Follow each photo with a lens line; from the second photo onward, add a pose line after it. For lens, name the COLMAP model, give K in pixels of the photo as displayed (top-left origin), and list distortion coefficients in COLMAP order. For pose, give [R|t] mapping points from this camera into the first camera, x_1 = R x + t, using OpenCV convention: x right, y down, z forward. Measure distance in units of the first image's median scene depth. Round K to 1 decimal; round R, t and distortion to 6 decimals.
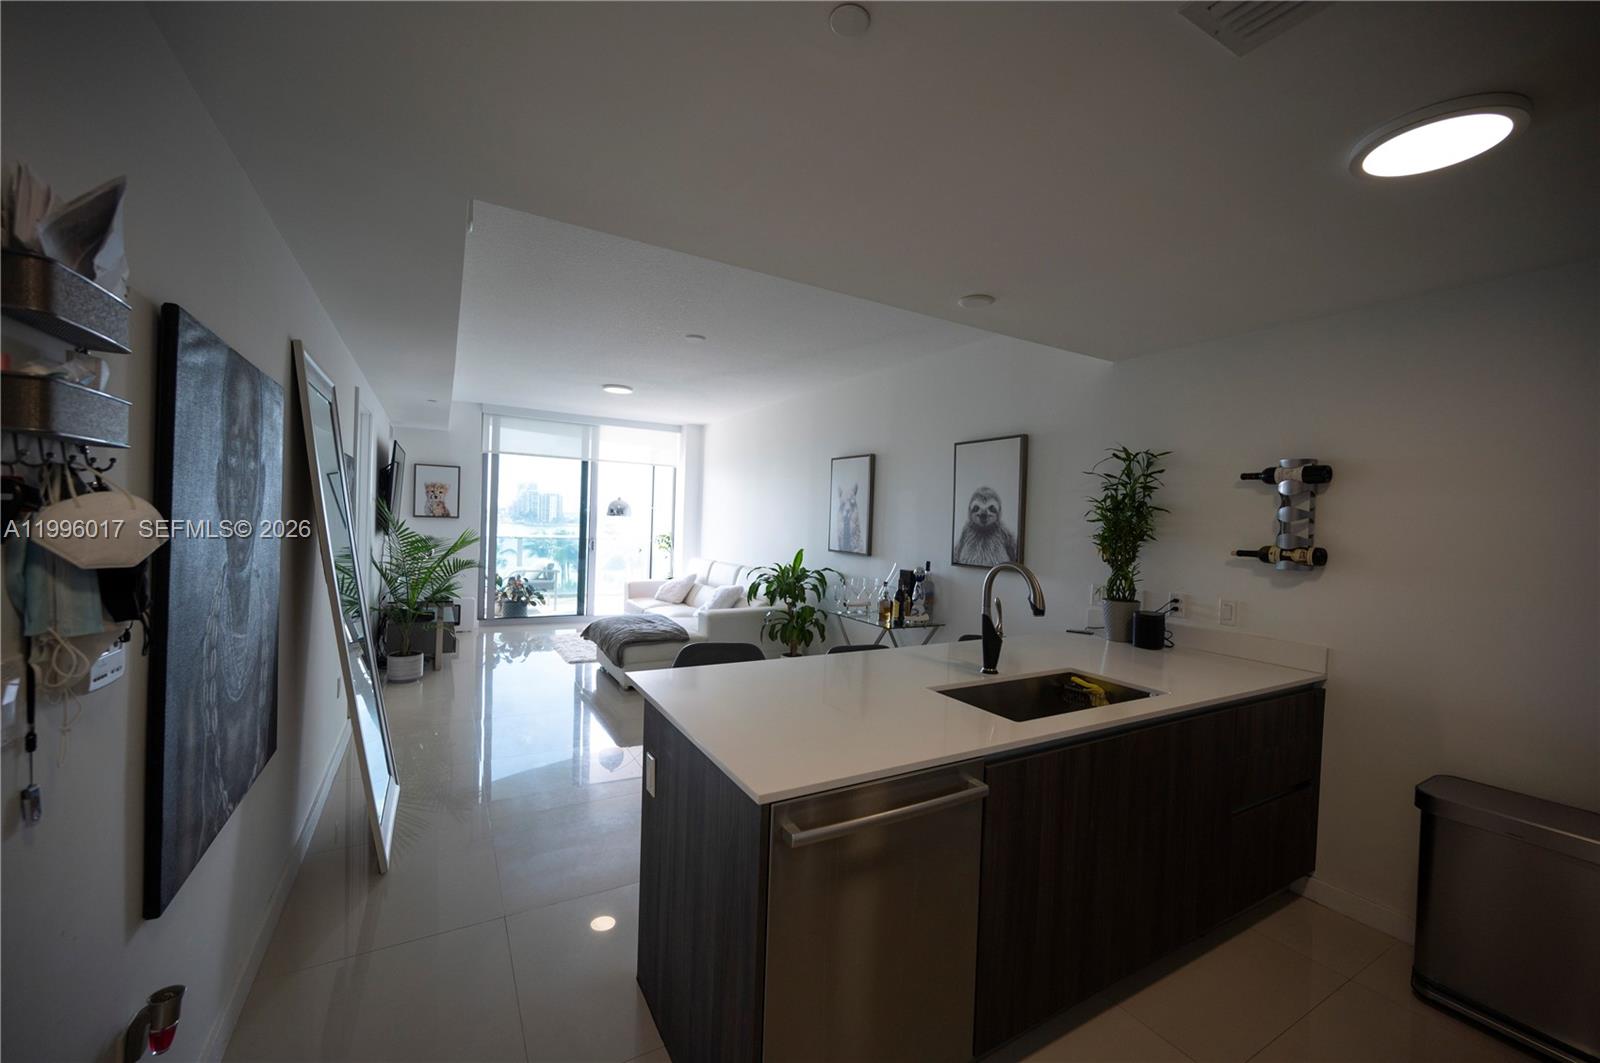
lens RADIAL K [[629.8, 0, 803.4], [0, 629.8, 528.7], [0, 0, 1]] dist [0.001389, 0.000333]
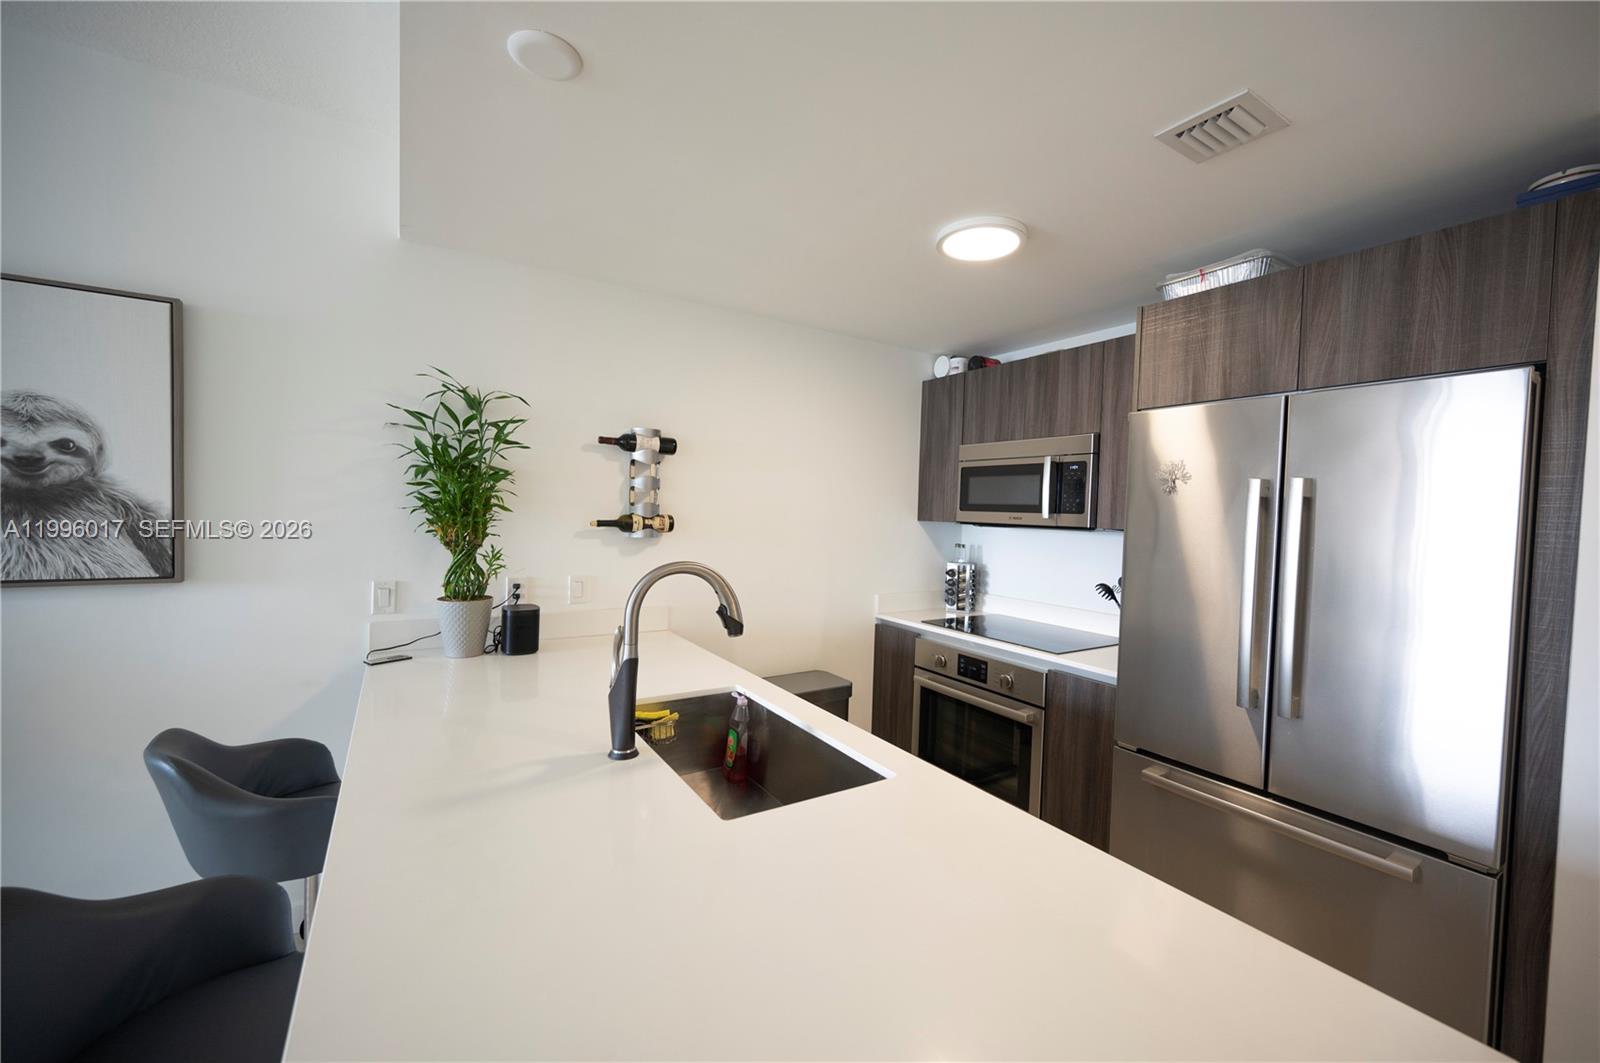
lens RADIAL K [[629.8, 0, 803.4], [0, 629.8, 528.7], [0, 0, 1]] dist [0.001389, 0.000333]
pose [[-0.044674, -0.067522, 0.996717, -0.162356], [-0.019429, 0.997583, 0.066710, -0.013985], [-0.998813, -0.016385, -0.045878, 0.510843]]
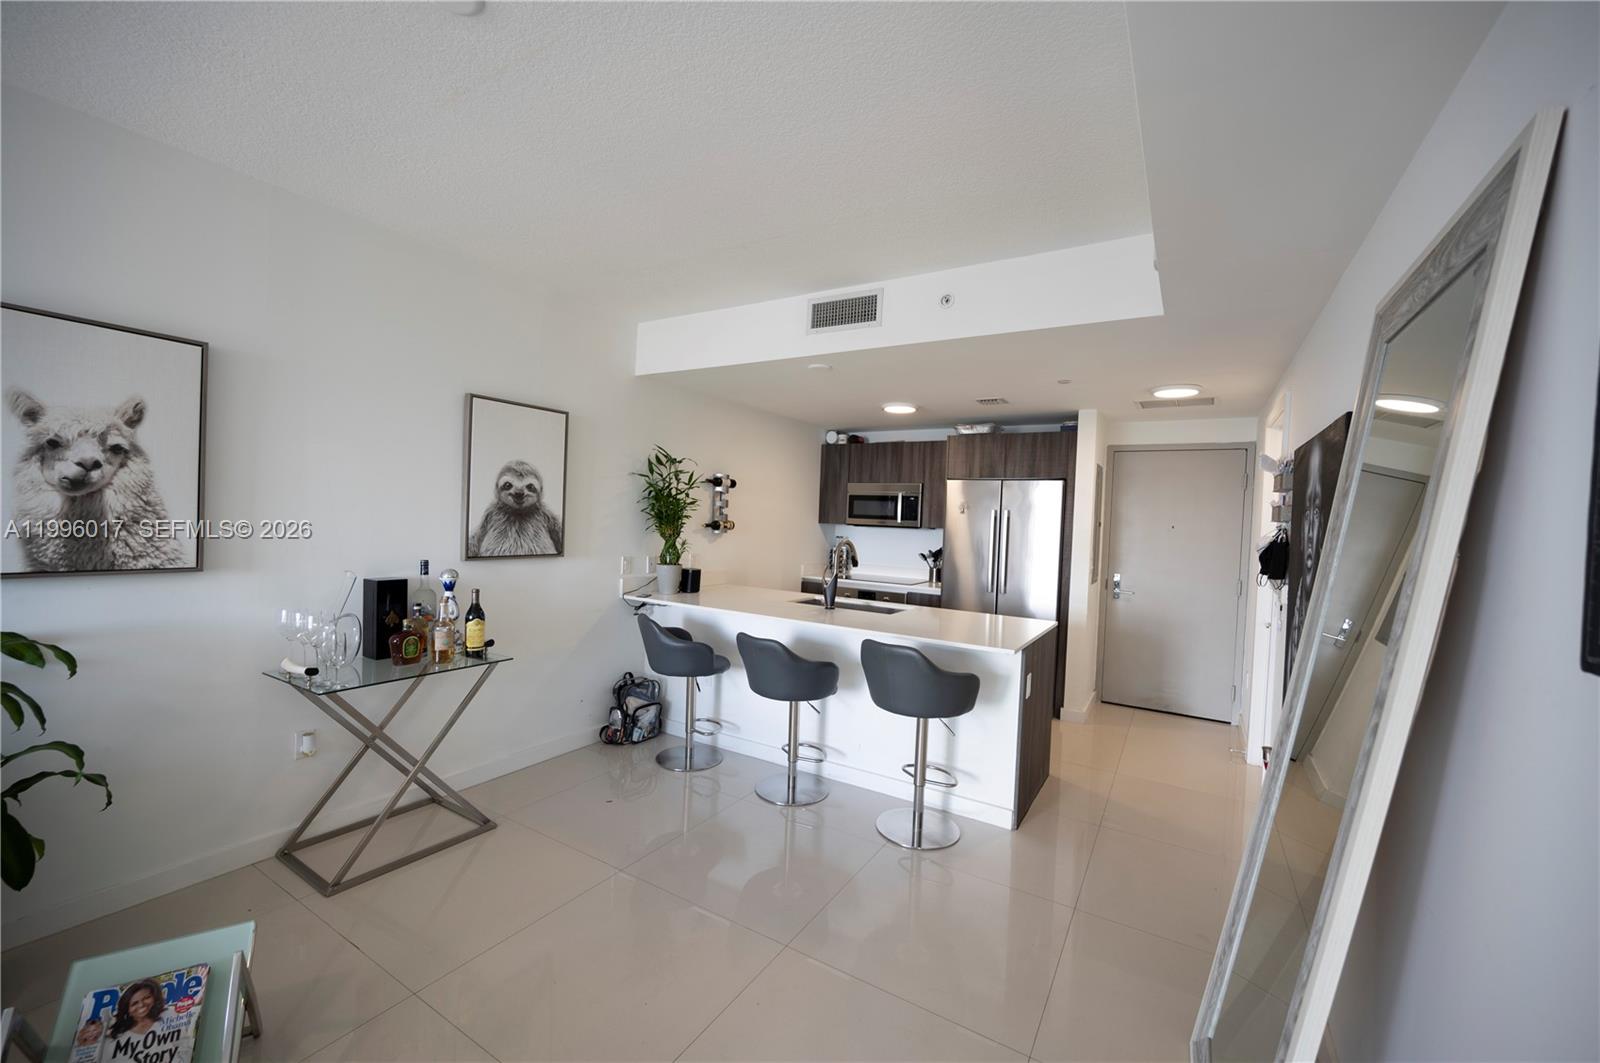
lens RADIAL K [[629.8, 0, 803.4], [0, 629.8, 528.7], [0, 0, 1]] dist [0.001389, 0.000333]
pose [[-0.475007, -0.071779, 0.877049, -0.638032], [-0.046213, 0.997327, 0.056595, -0.041735], [-0.878768, -0.013648, -0.477055, 1.085299]]
